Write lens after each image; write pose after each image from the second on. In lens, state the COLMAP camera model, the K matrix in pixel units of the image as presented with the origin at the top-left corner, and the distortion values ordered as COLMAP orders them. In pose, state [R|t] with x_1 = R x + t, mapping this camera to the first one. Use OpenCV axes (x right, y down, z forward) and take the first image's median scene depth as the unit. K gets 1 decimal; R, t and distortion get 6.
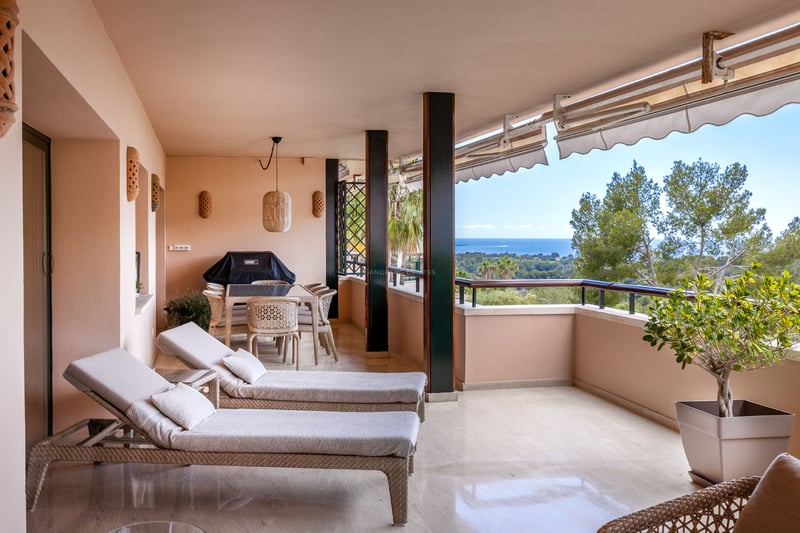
lens RADIAL K [[808.8, 0, 399.3], [0, 808.8, 242.1], [0, 0, 1]] dist [0.043409, 0.004749]
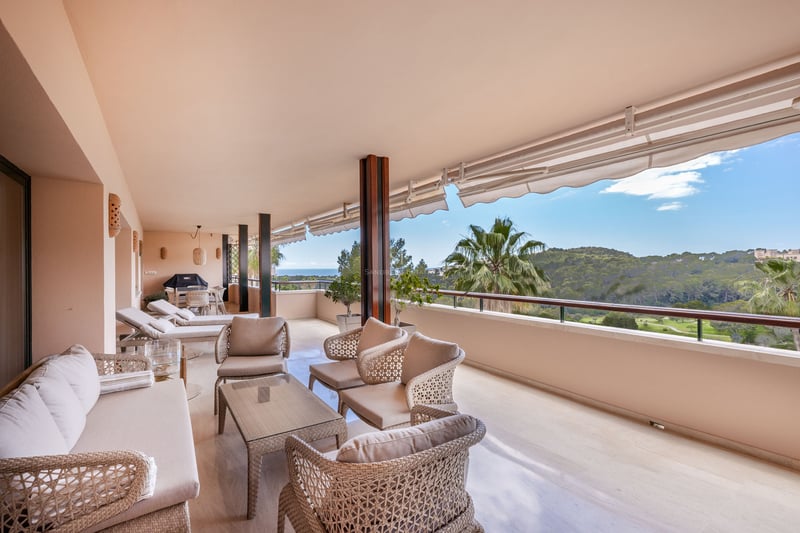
lens RADIAL K [[352.8, 0, 384.8], [0, 352.8, 264.8], [0, 0, 1]] dist [0.000063, -0.000012]
pose [[0.944963, -0.004613, 0.327145, 0.029052], [0.009565, 0.999863, -0.013528, 0.007427], [-0.327038, 0.015913, 0.944877, -0.187375]]
